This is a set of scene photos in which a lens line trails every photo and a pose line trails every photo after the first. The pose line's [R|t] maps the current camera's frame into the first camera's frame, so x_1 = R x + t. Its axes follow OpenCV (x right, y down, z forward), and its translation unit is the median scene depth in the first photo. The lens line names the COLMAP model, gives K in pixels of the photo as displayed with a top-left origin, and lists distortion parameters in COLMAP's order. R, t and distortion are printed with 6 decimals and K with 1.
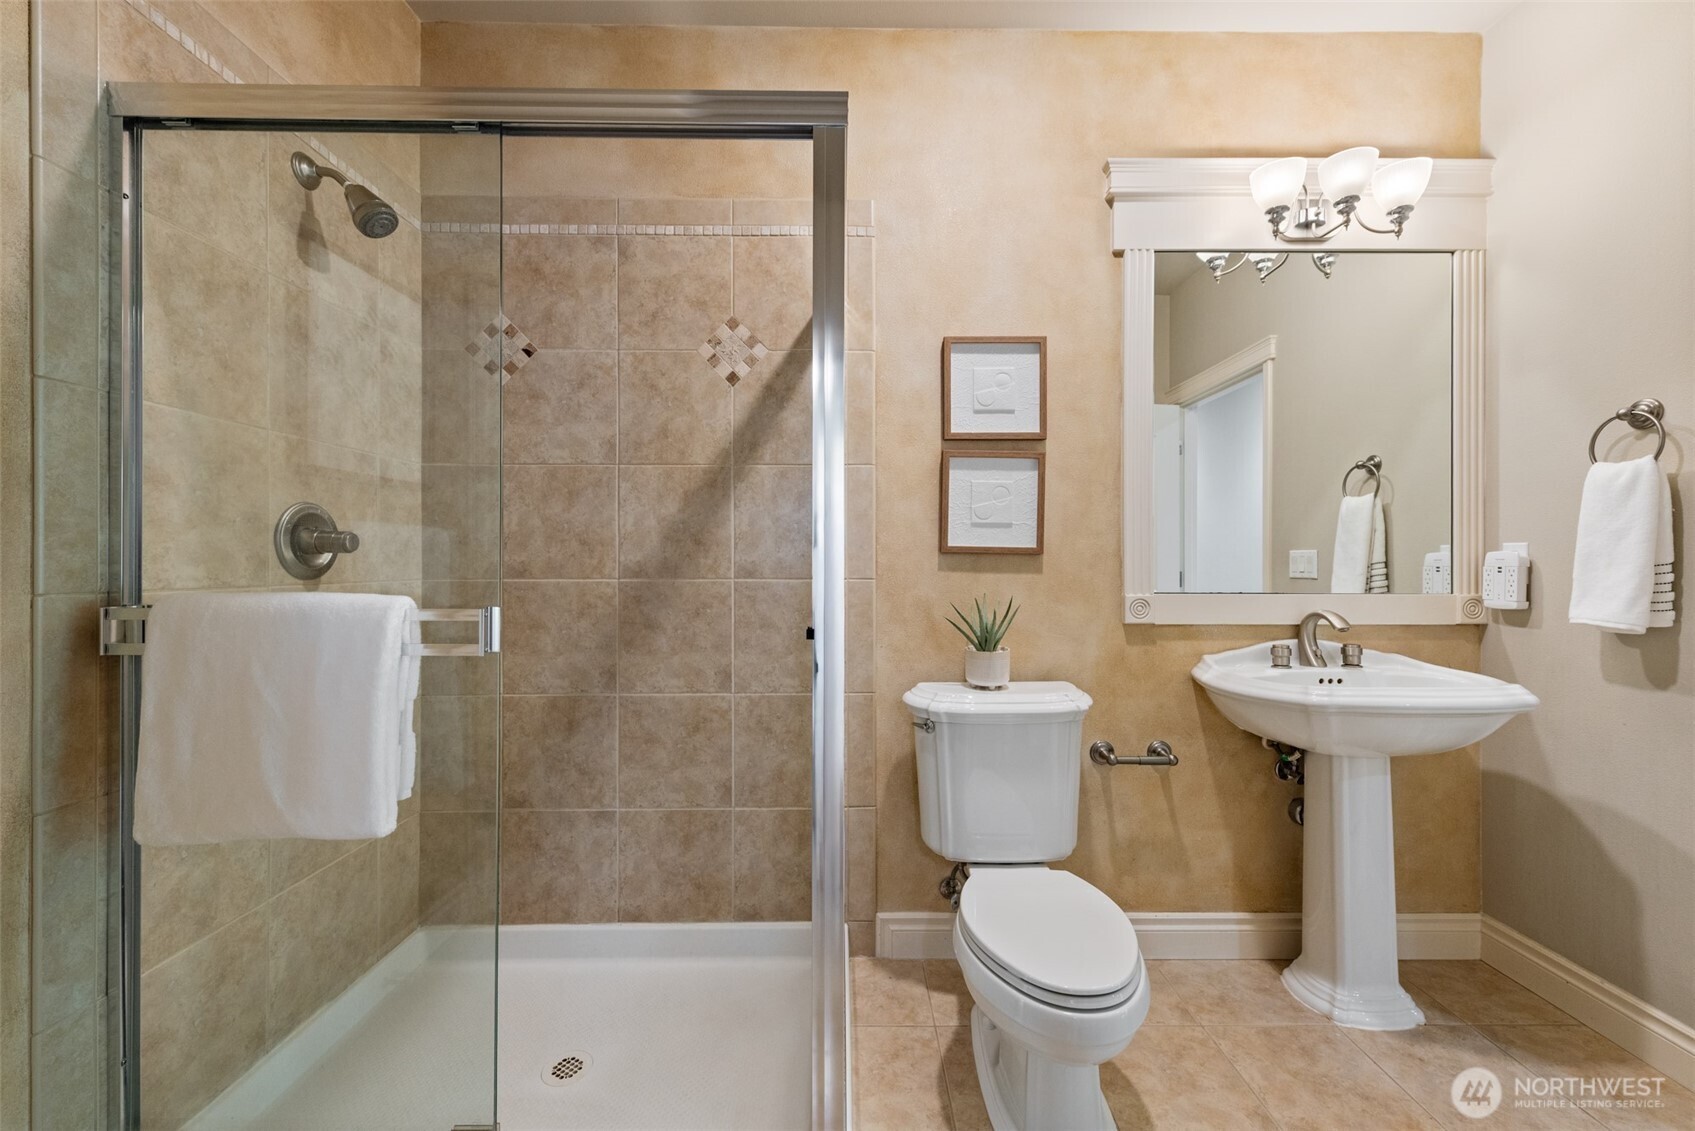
lens RADIAL K [[663.5, 0, 853.8], [0, 663.5, 563.6], [0, 0, 1]] dist [0.007241, -0.001984]
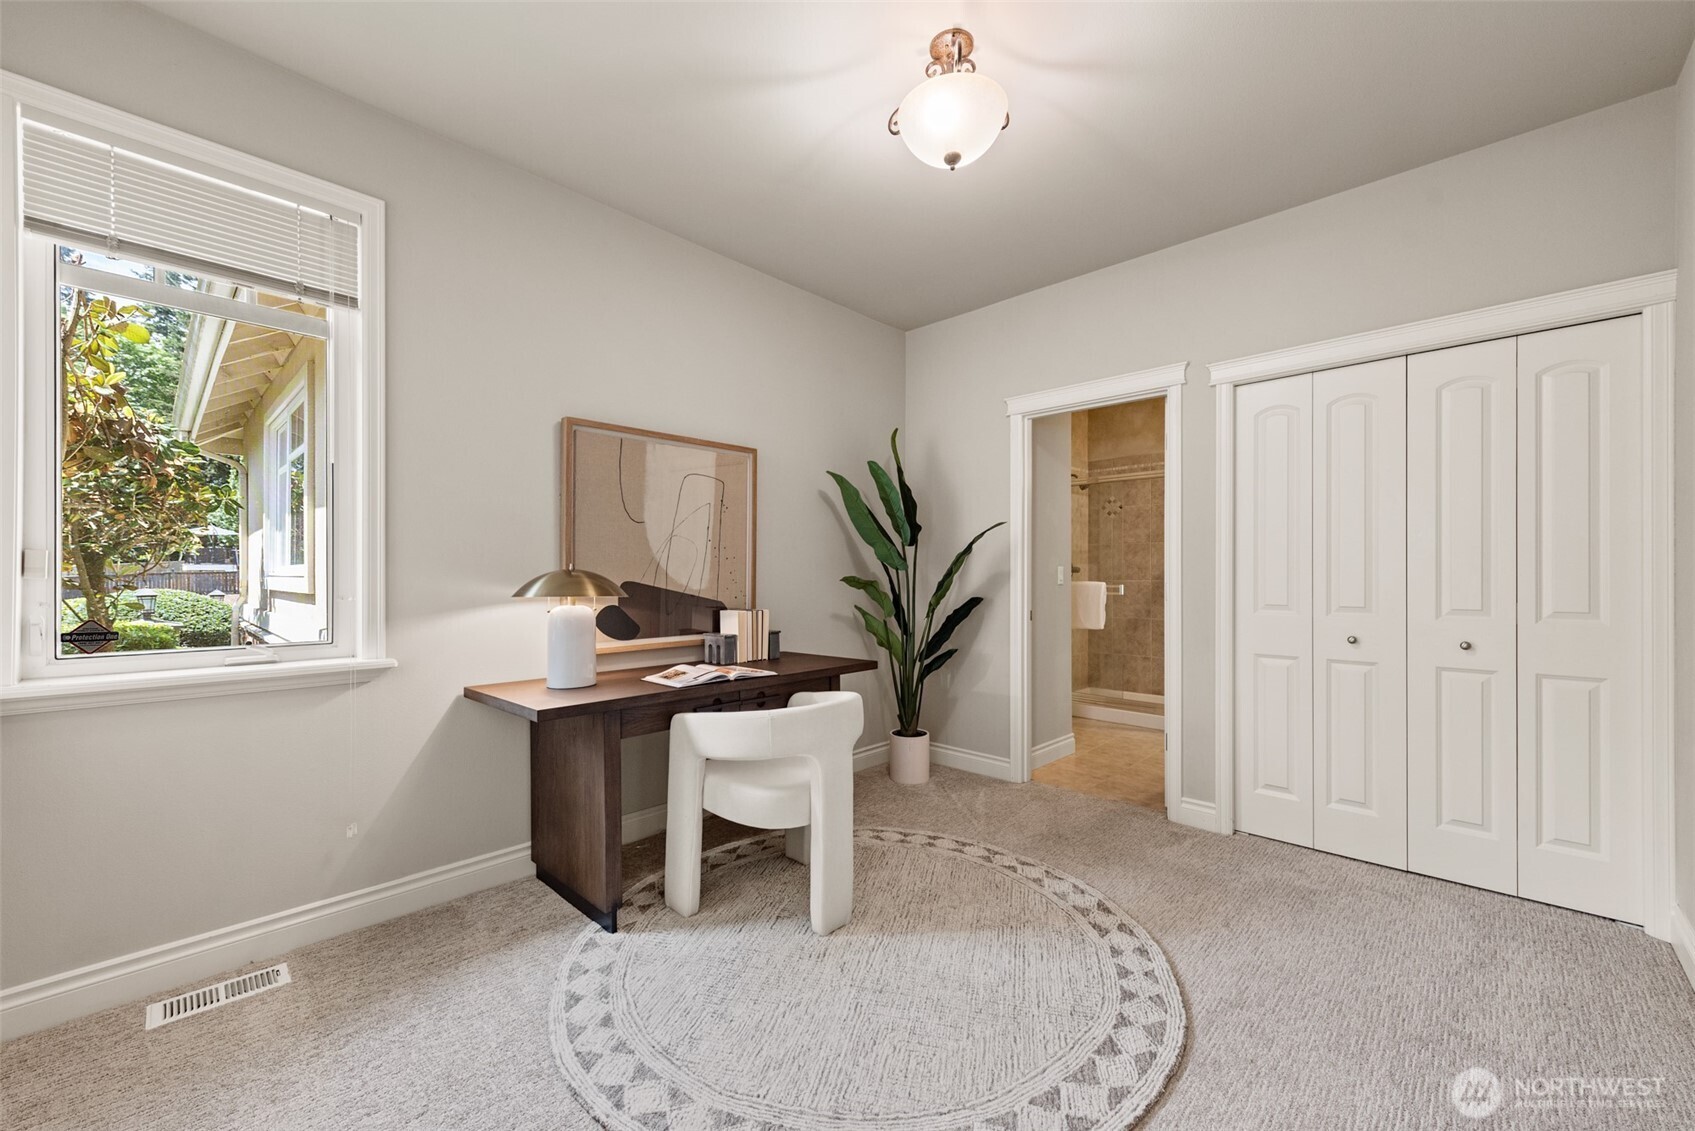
lens RADIAL K [[663.5, 0, 841.5], [0, 663.5, 574.0], [0, 0, 1]] dist [0.007241, -0.001984]
pose [[0.710446, -0.004848, -0.703735, 0.759176], [-0.001180, 0.999967, -0.008080, 0.019990], [0.703751, 0.006571, 0.710417, -2.105405]]
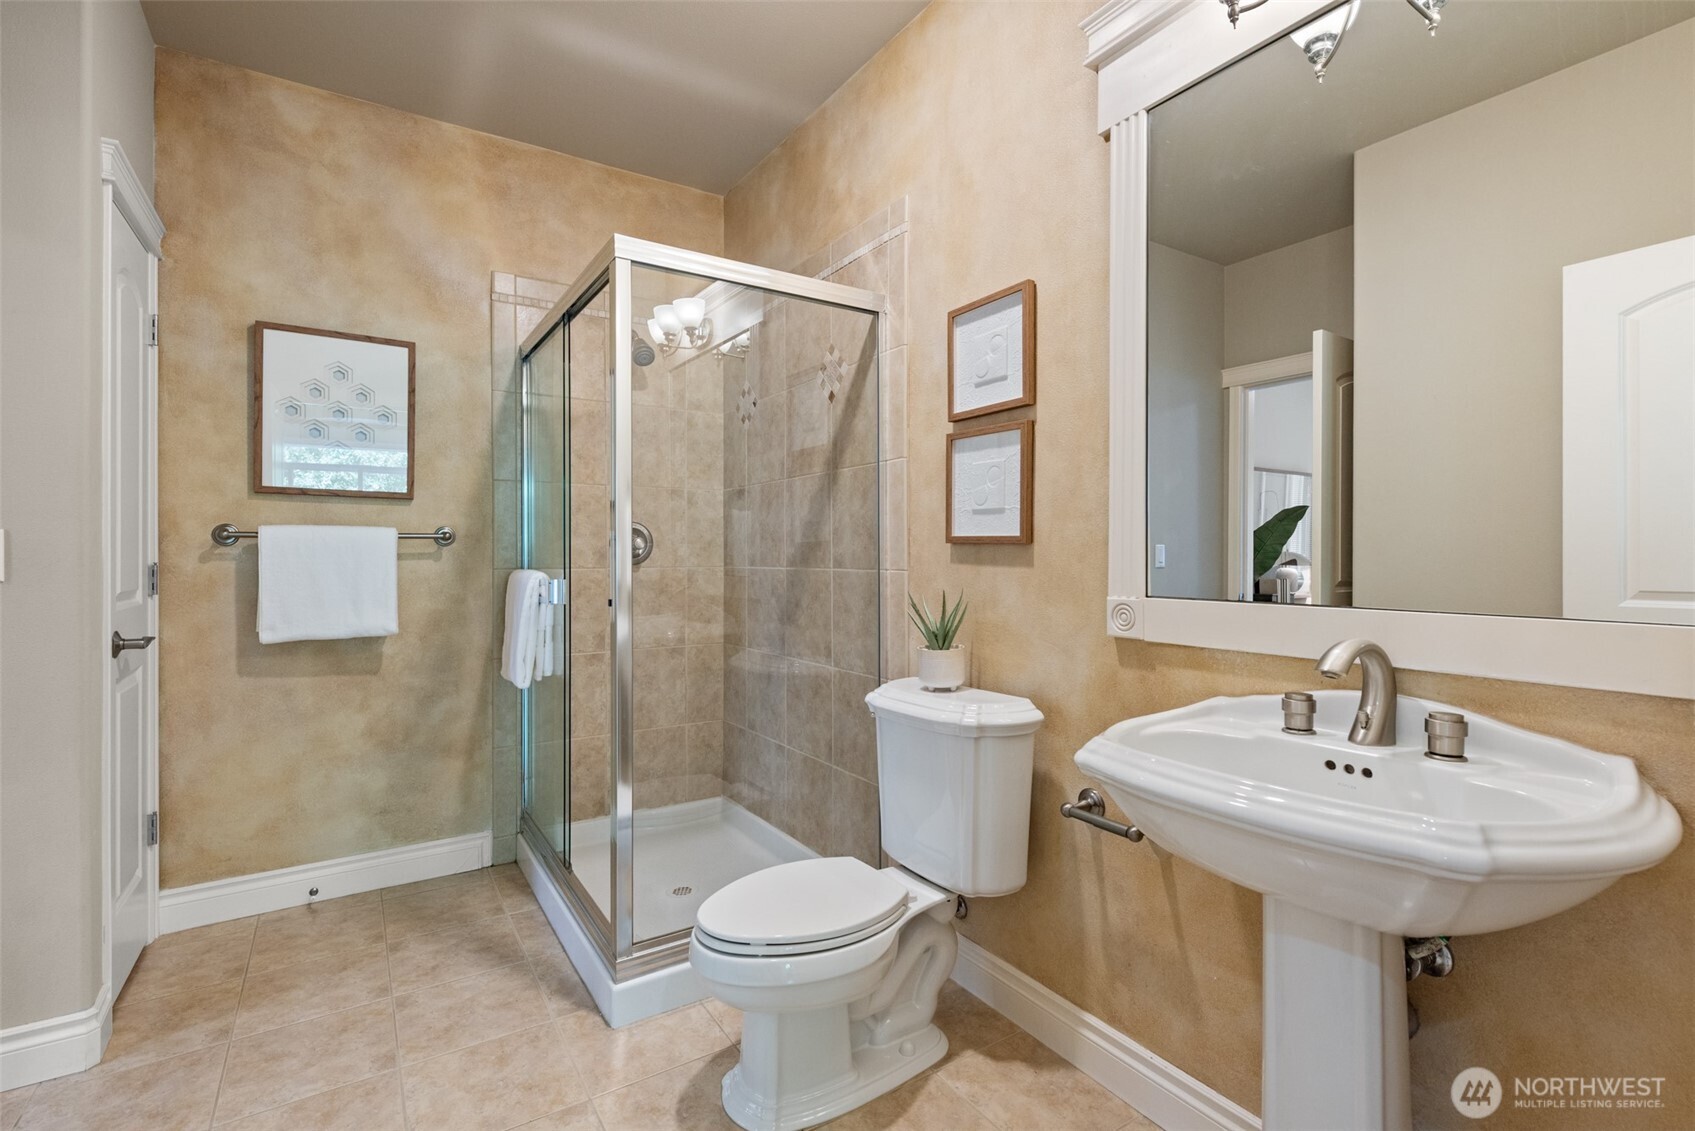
lens RADIAL K [[778.1, 0, 860.2], [0, 778.1, 556.4], [0, 0, 1]] dist [0.004868, -0.002966]
pose [[0.538941, -0.000447, -0.842343, 0.990896], [0.001111, 0.999999, 0.000180, 0.001531], [0.842343, -0.001032, 0.538942, 0.303789]]
